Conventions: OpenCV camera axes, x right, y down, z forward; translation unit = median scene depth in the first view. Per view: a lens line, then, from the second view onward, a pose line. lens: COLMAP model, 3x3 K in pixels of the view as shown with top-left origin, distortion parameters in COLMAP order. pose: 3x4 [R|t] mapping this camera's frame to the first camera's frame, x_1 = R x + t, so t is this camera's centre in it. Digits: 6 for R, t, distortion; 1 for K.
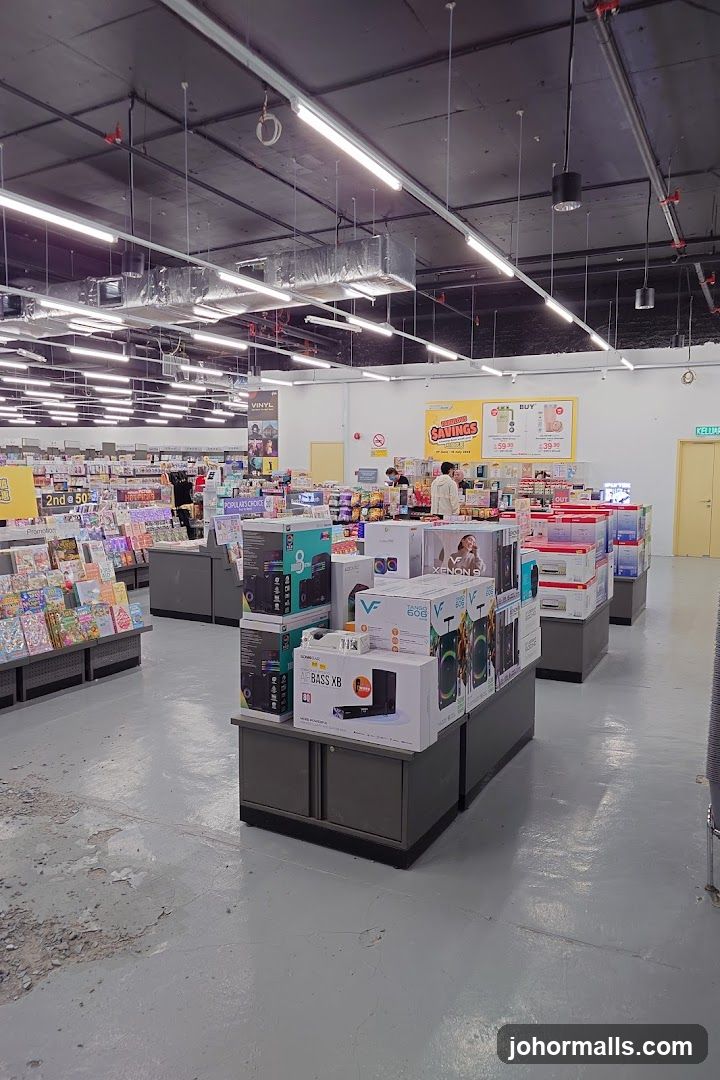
lens RADIAL K [[792.3, 0, 357.5], [0, 792.3, 532.1], [0, 0, 1]] dist [-0.007779, -0.001510]
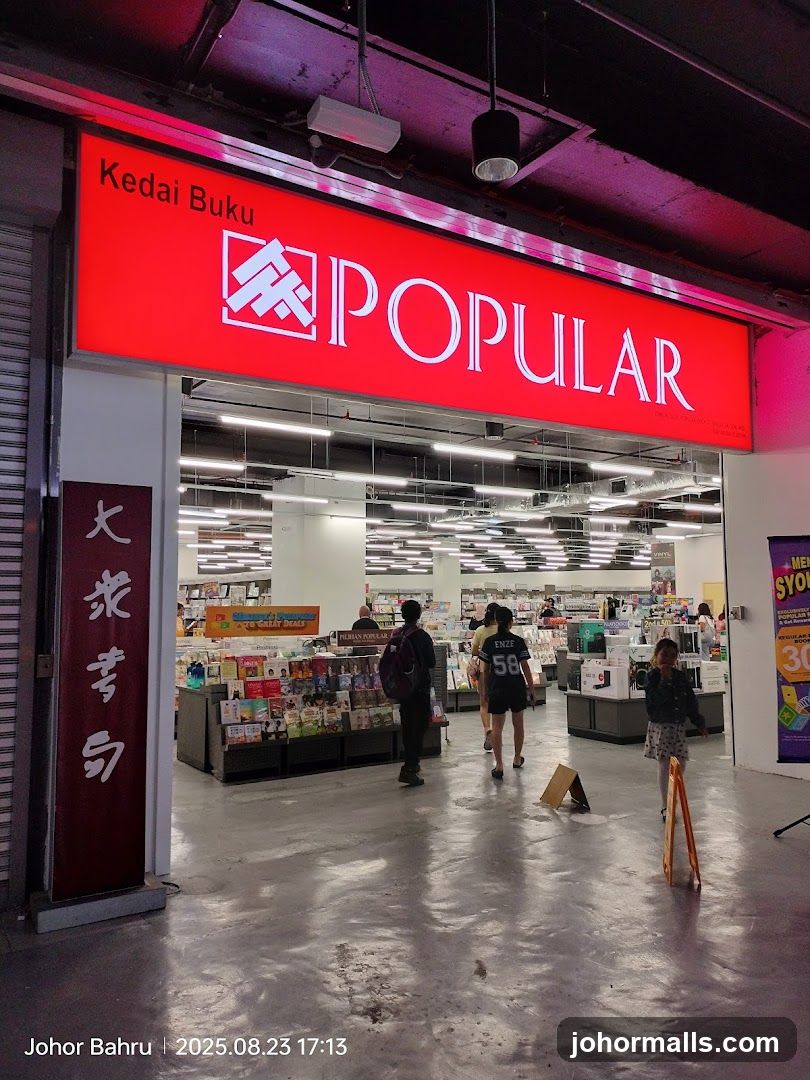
lens RADIAL K [[796.3, 0, 397.8], [0, 796.3, 540.2], [0, 0, 1]] dist [0.031230, -0.005491]
pose [[0.875929, -0.044917, -0.480345, 0.116918], [-0.034078, 0.987409, -0.154475, 0.027851], [0.481235, 0.151678, 0.863369, -0.293705]]
